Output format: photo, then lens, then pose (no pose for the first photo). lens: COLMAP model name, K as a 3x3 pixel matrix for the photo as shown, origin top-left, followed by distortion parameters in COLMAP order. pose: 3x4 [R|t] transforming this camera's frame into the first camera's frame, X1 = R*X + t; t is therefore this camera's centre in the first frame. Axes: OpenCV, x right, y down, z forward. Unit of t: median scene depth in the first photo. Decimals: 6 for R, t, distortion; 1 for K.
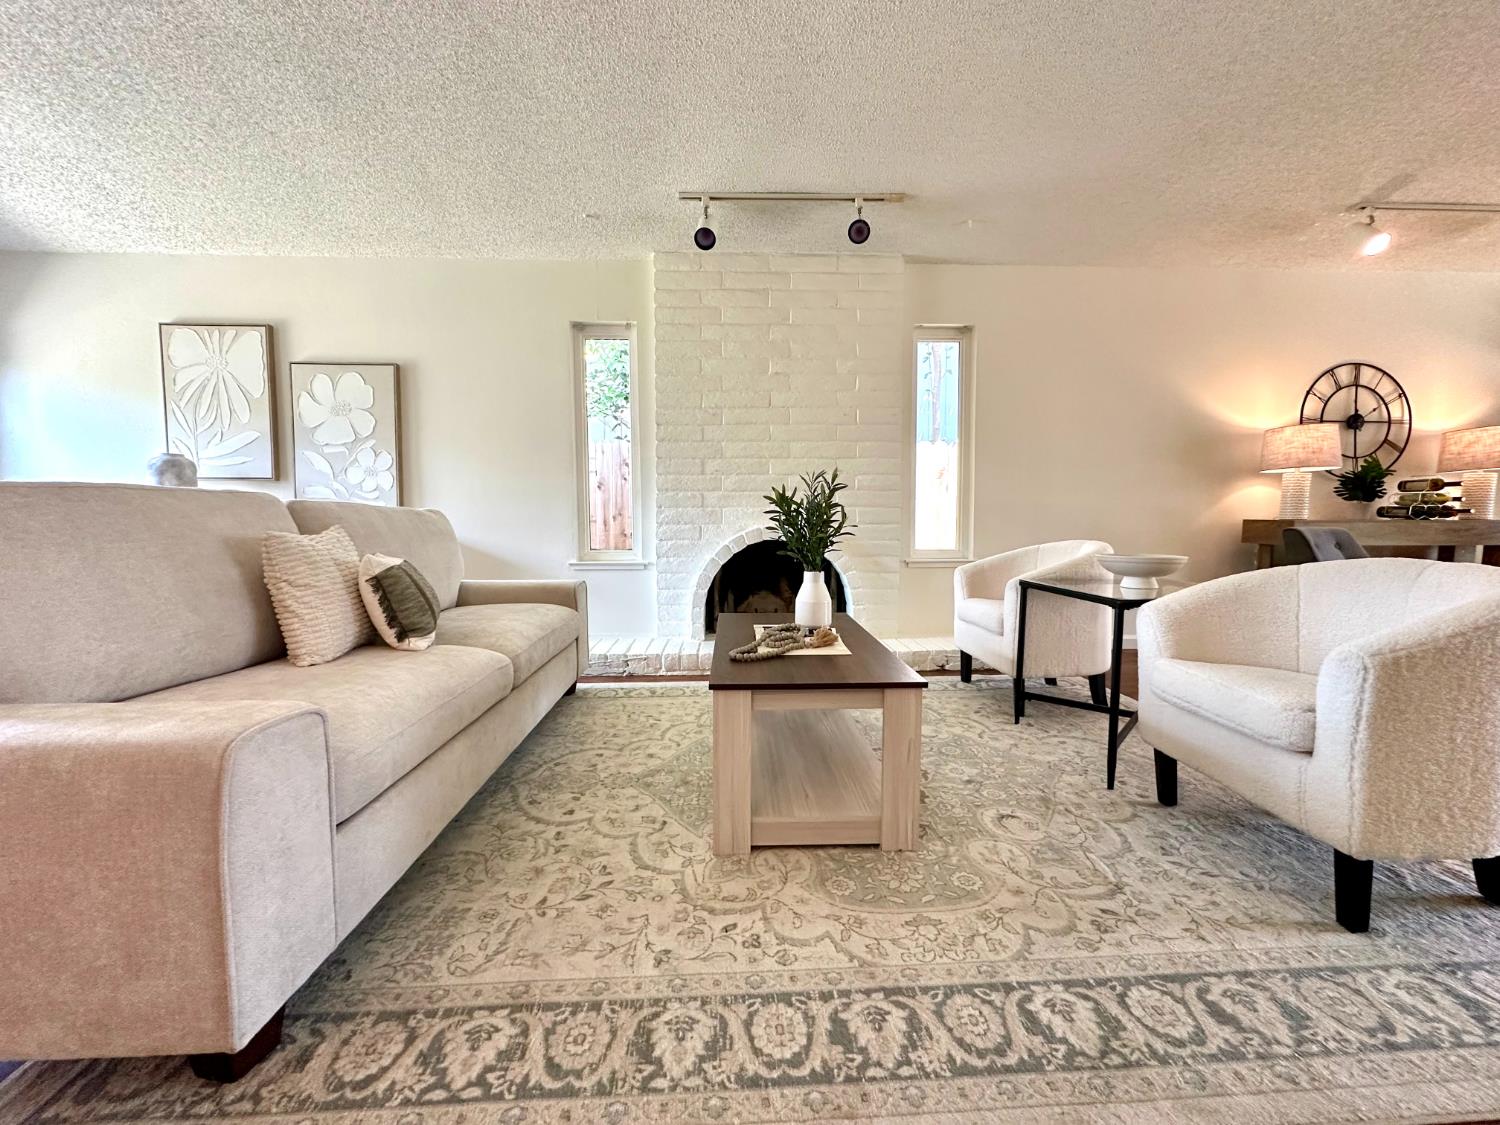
lens RADIAL K [[600.8, 0, 750.0], [0, 600.8, 562.5], [0, 0, 1]] dist [-0.002026, -0.000149]
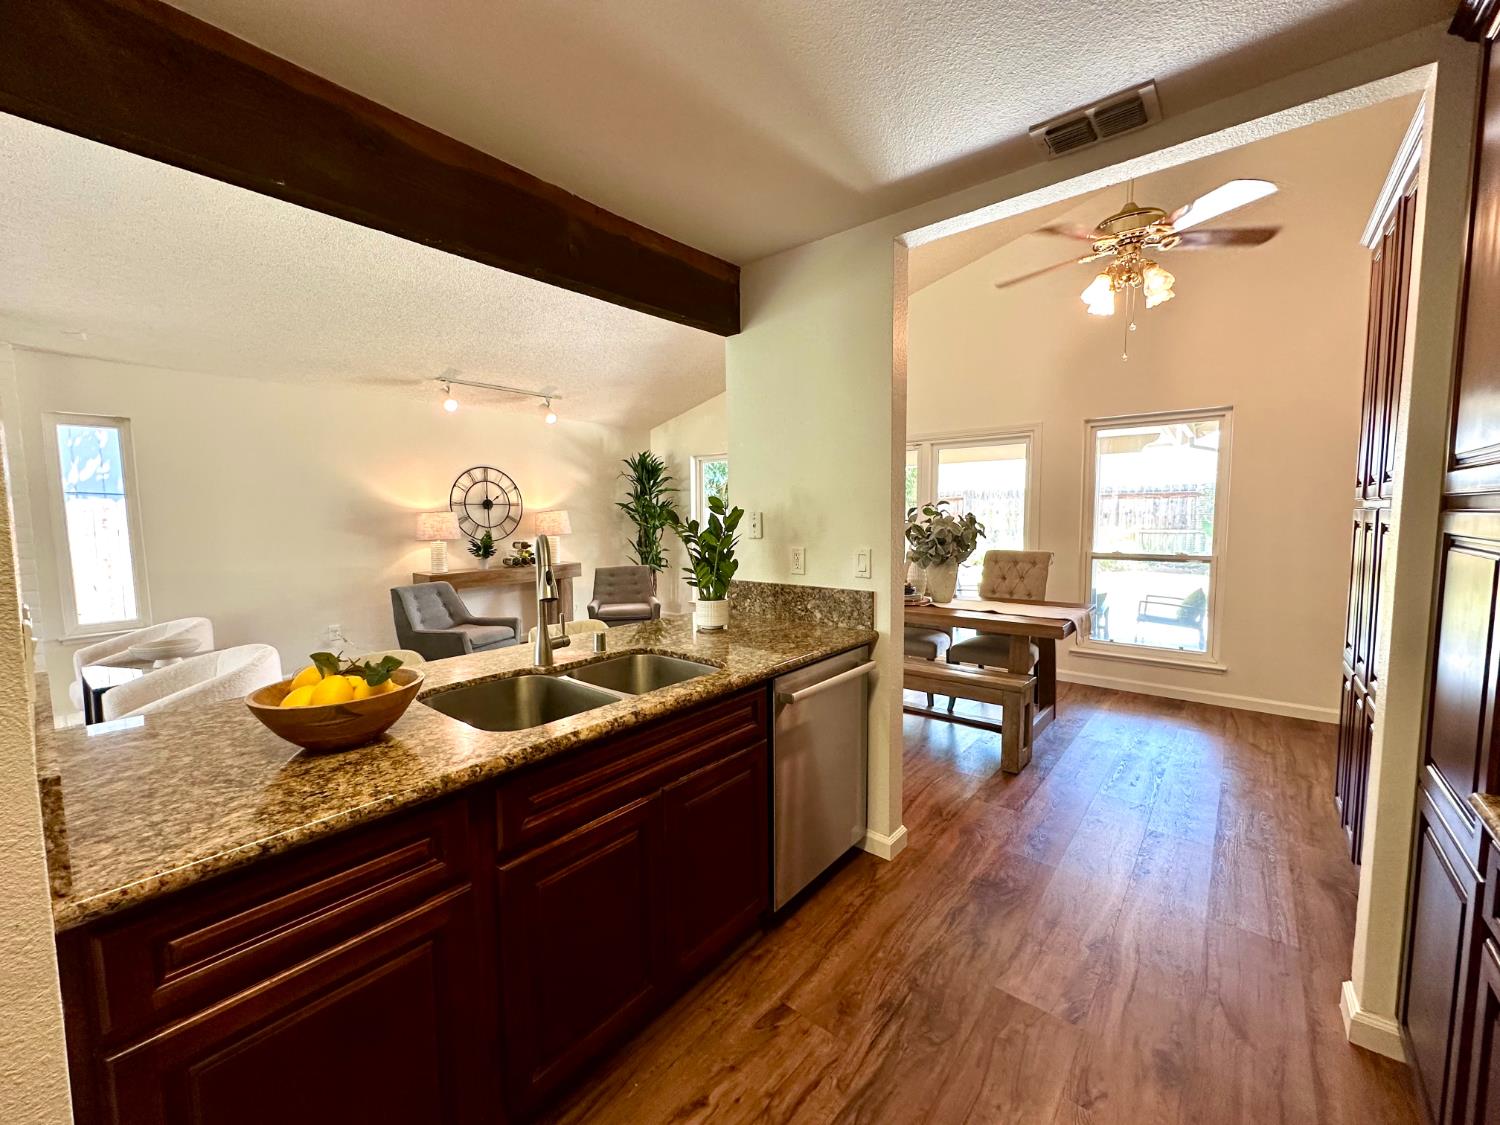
lens RADIAL K [[601.7, 0, 745.5], [0, 601.7, 563.1], [0, 0, 1]] dist [-0.000678, -0.000136]
pose [[0.669516, -0.066364, 0.739827, 0.312708], [0.062707, 0.997495, 0.032730, -0.098781], [-0.740146, 0.024479, 0.672001, -0.595321]]
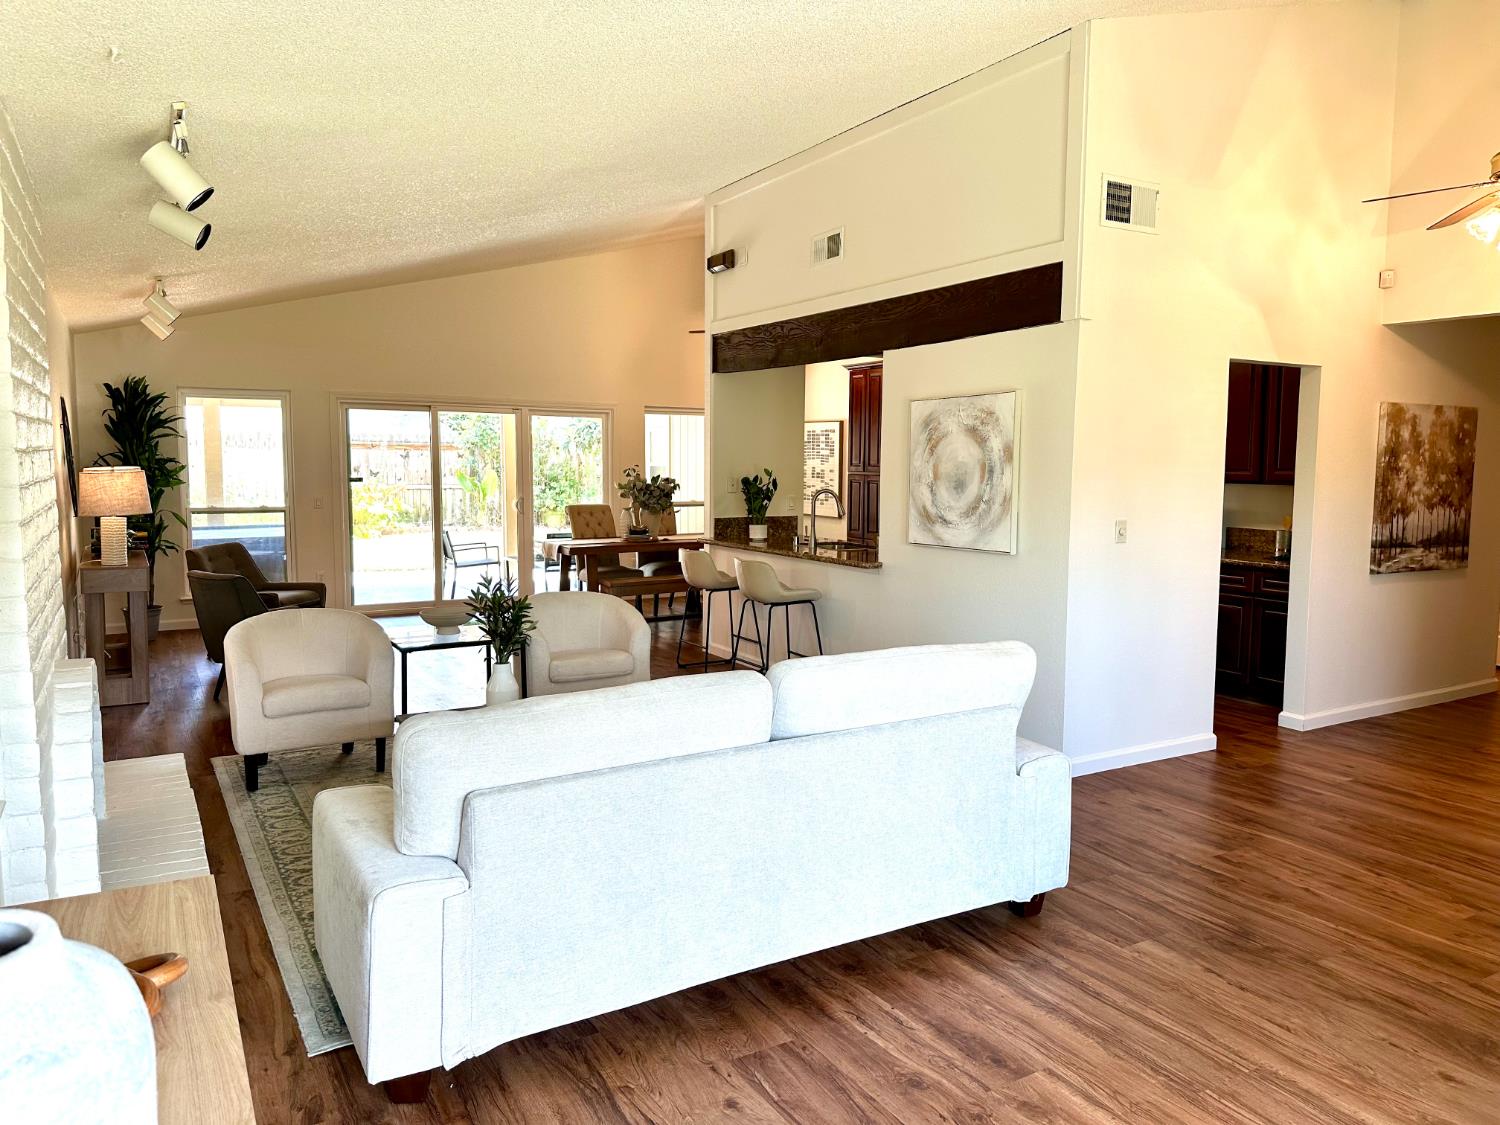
lens RADIAL K [[1046.1, 0, 748.4], [0, 1046.1, 555.8], [0, 0, 1]] dist [0.082714, -0.097826]
pose [[-0.465442, -0.085015, 0.880986, -1.121237], [0.058850, 0.990201, 0.126646, -0.249908], [-0.883120, 0.110793, -0.455878, 0.900674]]
